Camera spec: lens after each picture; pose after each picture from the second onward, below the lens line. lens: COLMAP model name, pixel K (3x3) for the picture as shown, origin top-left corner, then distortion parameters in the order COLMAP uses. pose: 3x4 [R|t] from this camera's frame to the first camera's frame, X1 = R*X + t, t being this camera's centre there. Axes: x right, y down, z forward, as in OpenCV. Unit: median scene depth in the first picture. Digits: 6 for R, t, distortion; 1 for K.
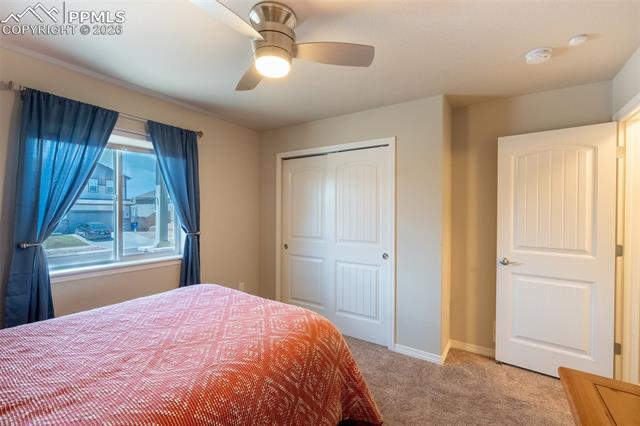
lens RADIAL K [[285.8, 0, 320.5], [0, 285.8, 209.8], [0, 0, 1]] dist [-0.011947, 0.004357]
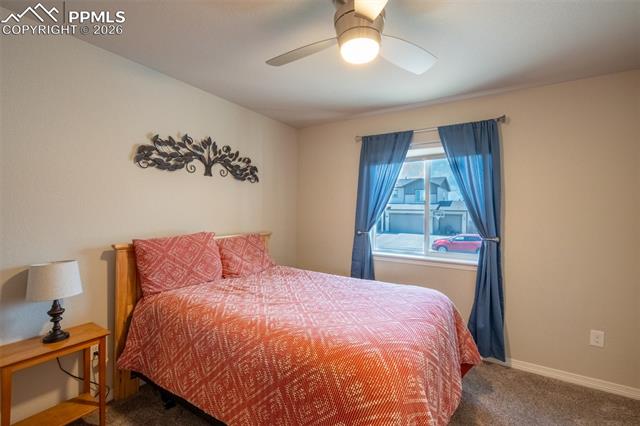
lens RADIAL K [[285.8, 0, 316.1], [0, 285.8, 212.5], [0, 0, 1]] dist [-0.011947, 0.004357]
pose [[0.009485, -0.001537, -0.999954, 0.517265], [-0.007826, 0.999968, -0.001611, 0.011492], [0.999924, 0.007841, 0.009473, 0.602484]]
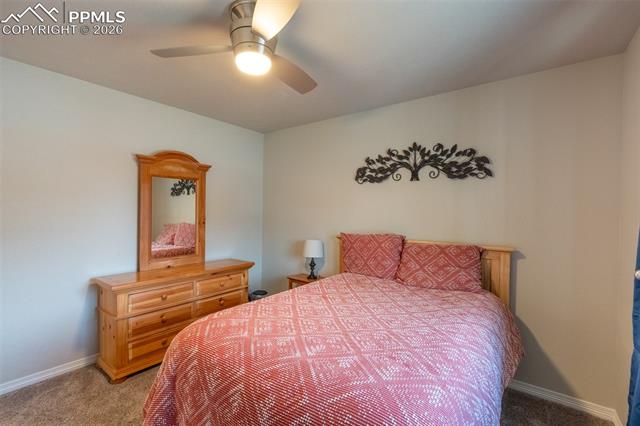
lens RADIAL K [[285.8, 0, 316.5], [0, 285.8, 215.3], [0, 0, 1]] dist [-0.011947, 0.004357]
pose [[-0.997298, -0.016896, 0.071487, -0.331059], [-0.015742, 0.999737, 0.016676, -0.005496], [-0.071750, 0.015505, -0.997302, 1.388393]]
